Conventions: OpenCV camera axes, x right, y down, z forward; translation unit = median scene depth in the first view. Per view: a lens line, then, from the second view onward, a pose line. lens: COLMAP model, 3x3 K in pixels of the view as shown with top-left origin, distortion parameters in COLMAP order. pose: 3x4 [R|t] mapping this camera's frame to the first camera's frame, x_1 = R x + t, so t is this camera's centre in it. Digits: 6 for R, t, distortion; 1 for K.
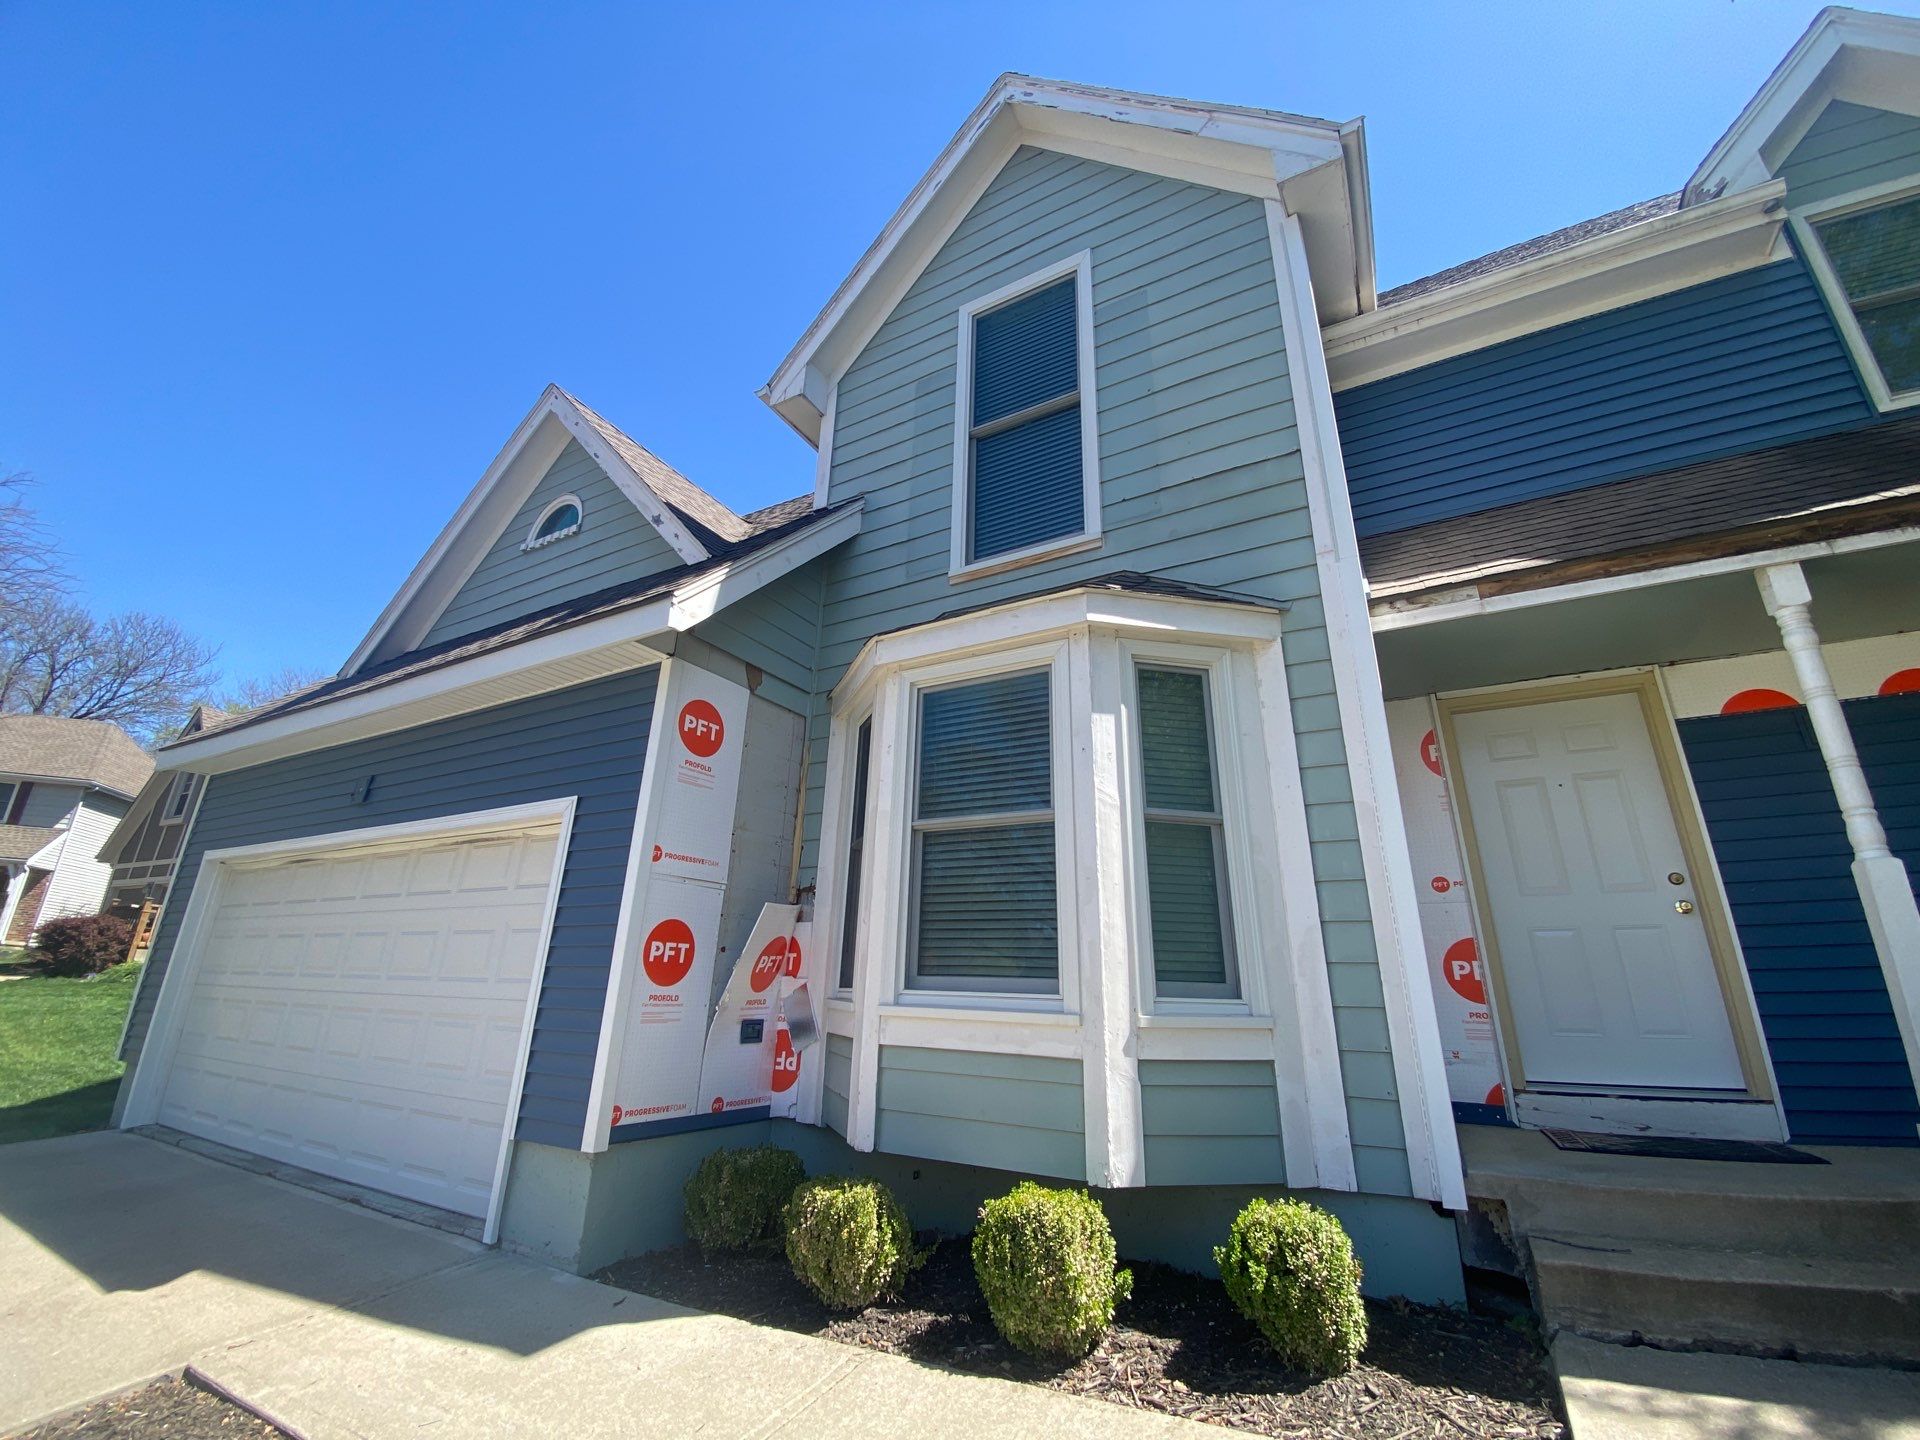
lens RADIAL K [[779.0, 0, 958.0], [0, 779.0, 713.1], [0, 0, 1]] dist [0.027016, -0.023911]
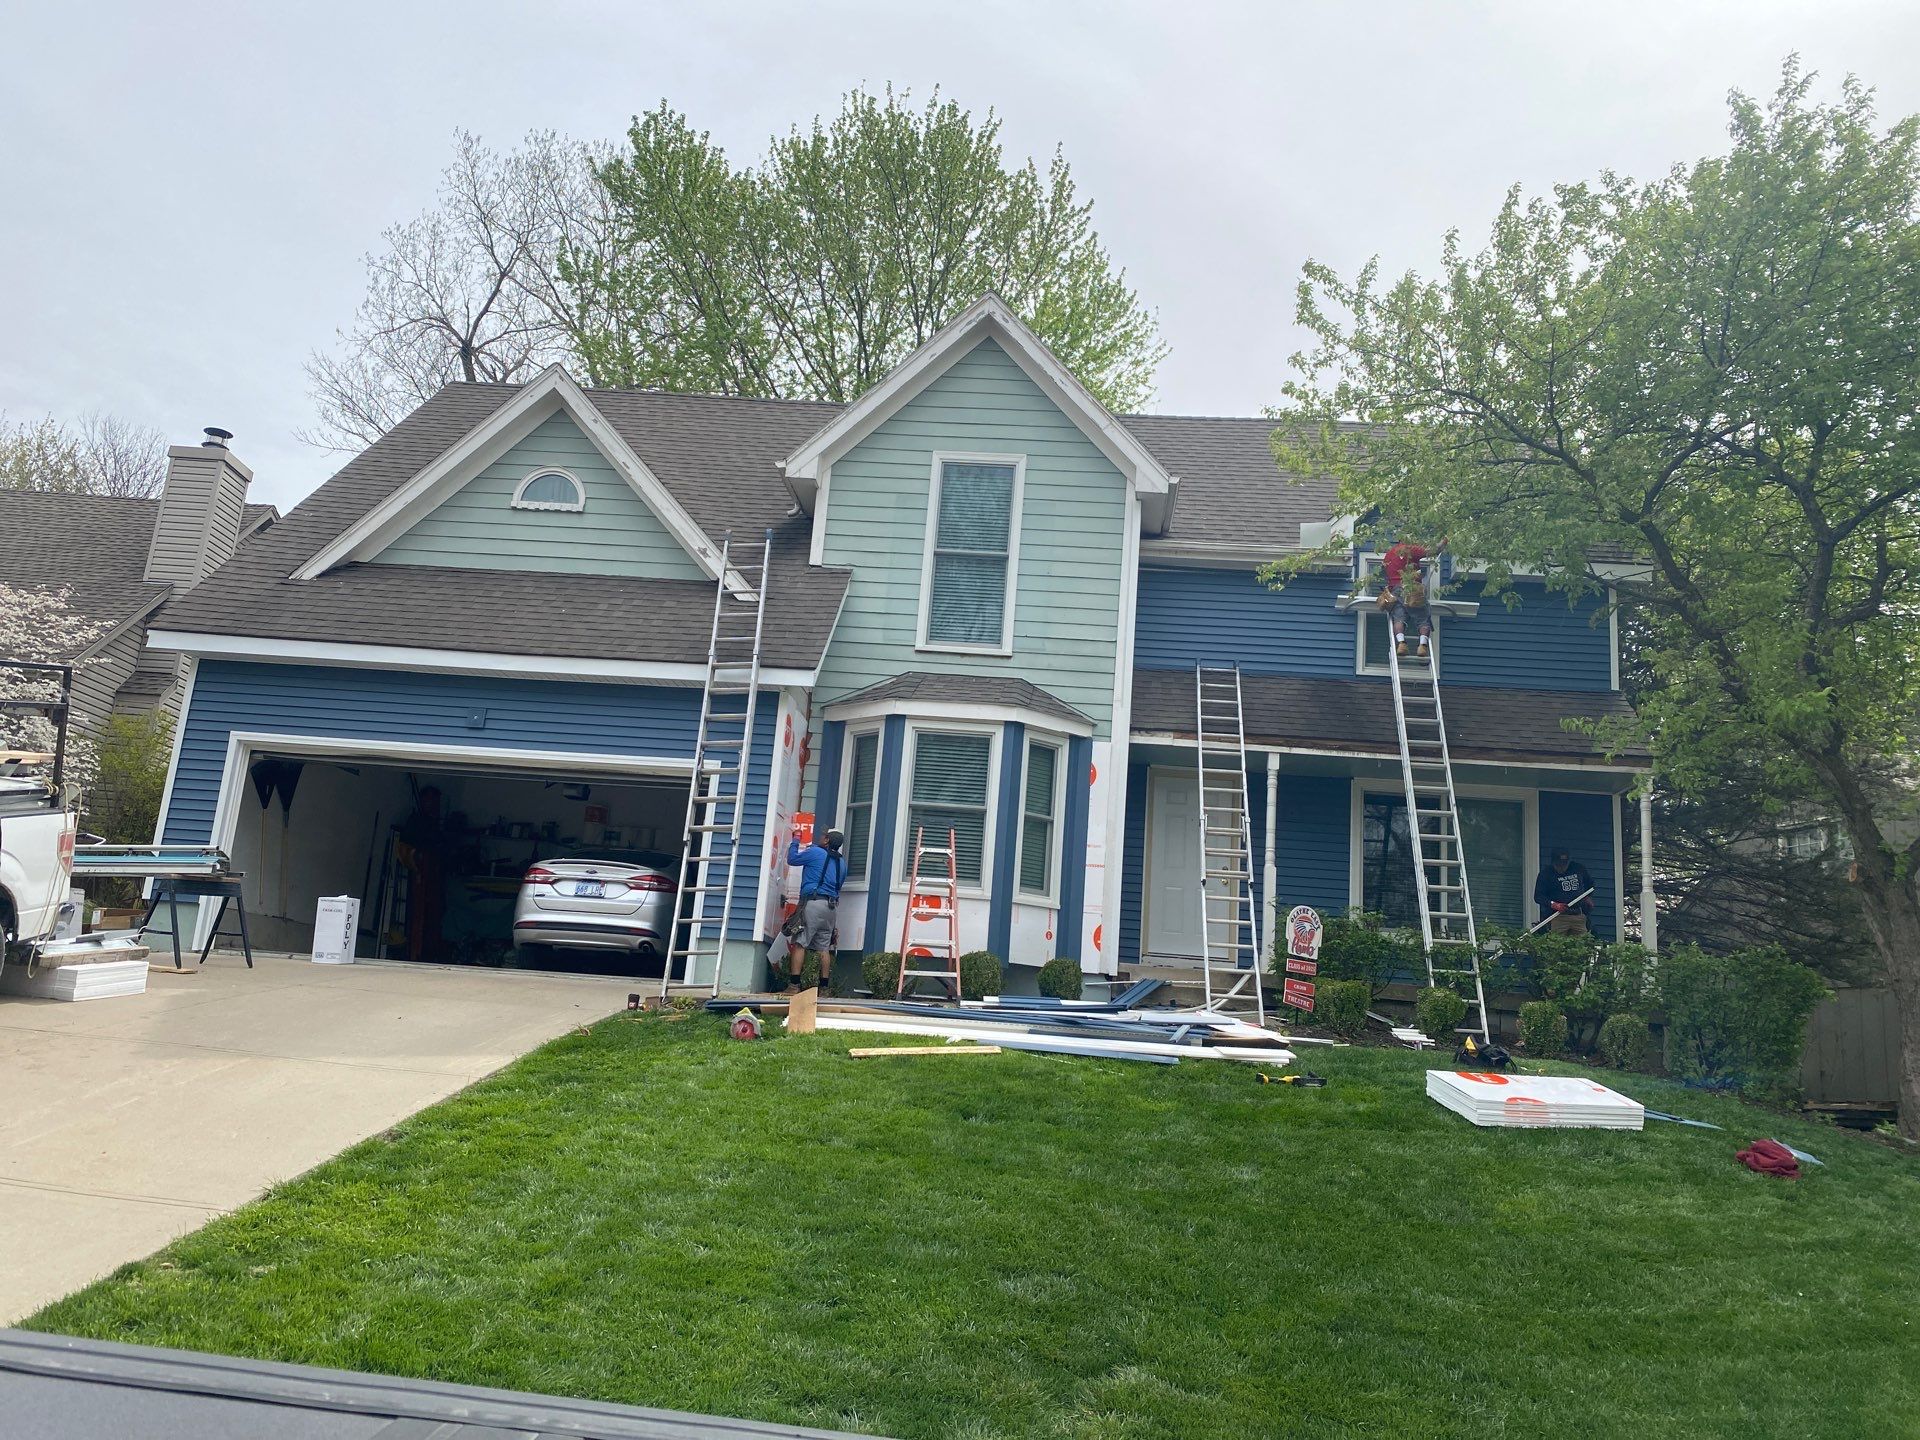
lens RADIAL K [[1510.7, 0, 951.9], [0, 1510.7, 708.5], [0, 0, 1]] dist [0.081785, -0.119835]
pose [[0.905036, 0.144431, 0.400062, -1.613123], [-0.194668, 0.976941, 0.087691, -0.471814], [-0.378172, -0.157243, 0.912283, -2.627759]]
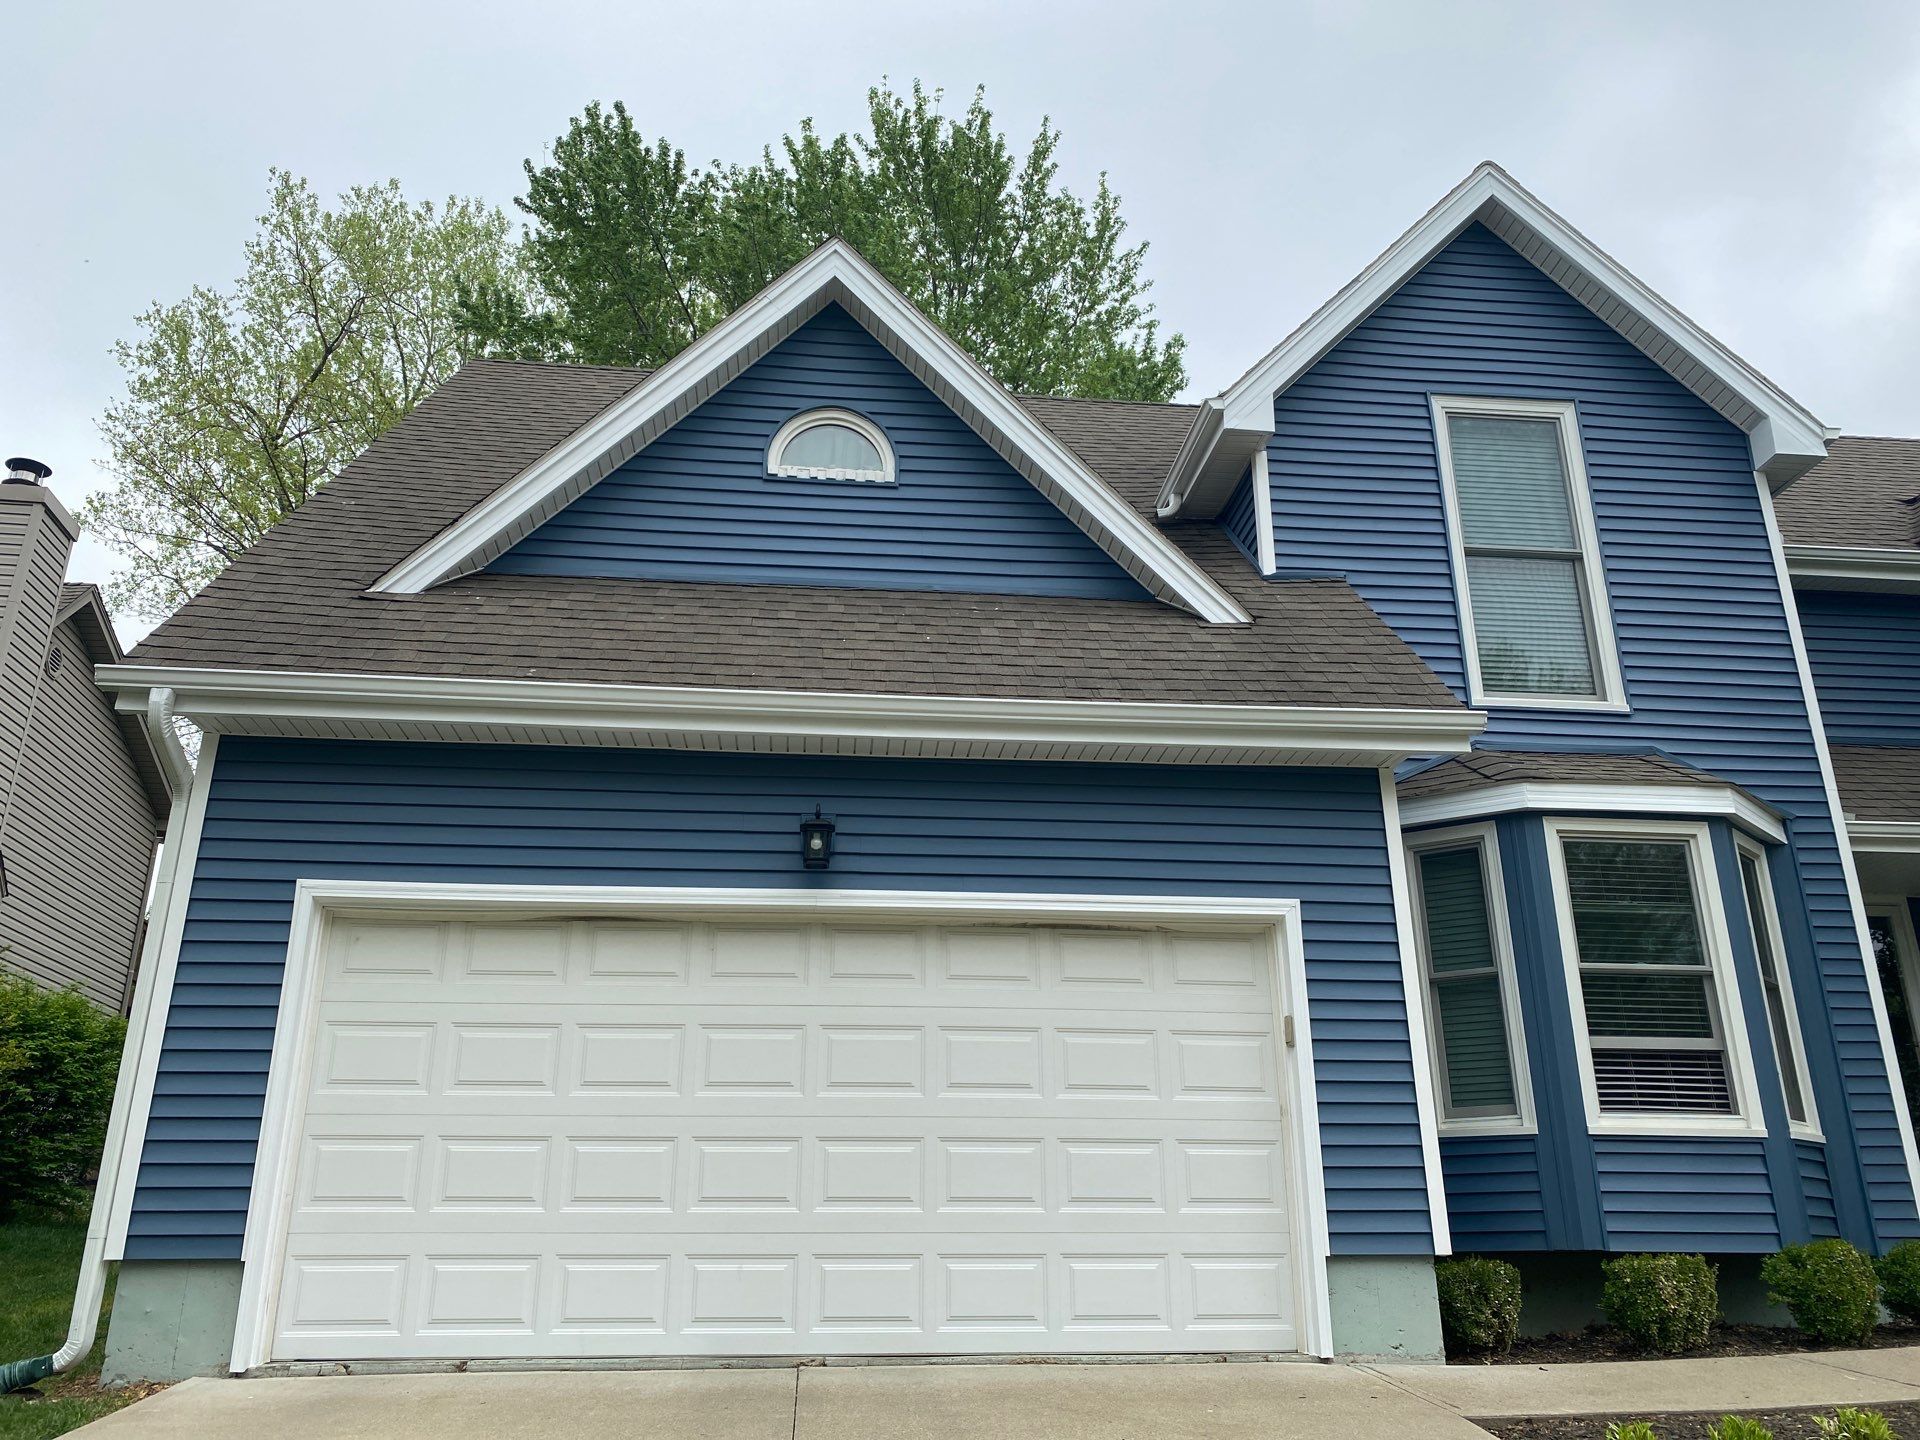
lens RADIAL K [[1510.7, 0, 951.9], [0, 1510.7, 708.5], [0, 0, 1]] dist [0.081785, -0.119835]
pose [[0.817890, 0.176986, 0.547478, -2.131416], [-0.169755, 0.983386, -0.064304, 0.078244], [-0.549764, -0.040343, 0.834346, -0.310449]]
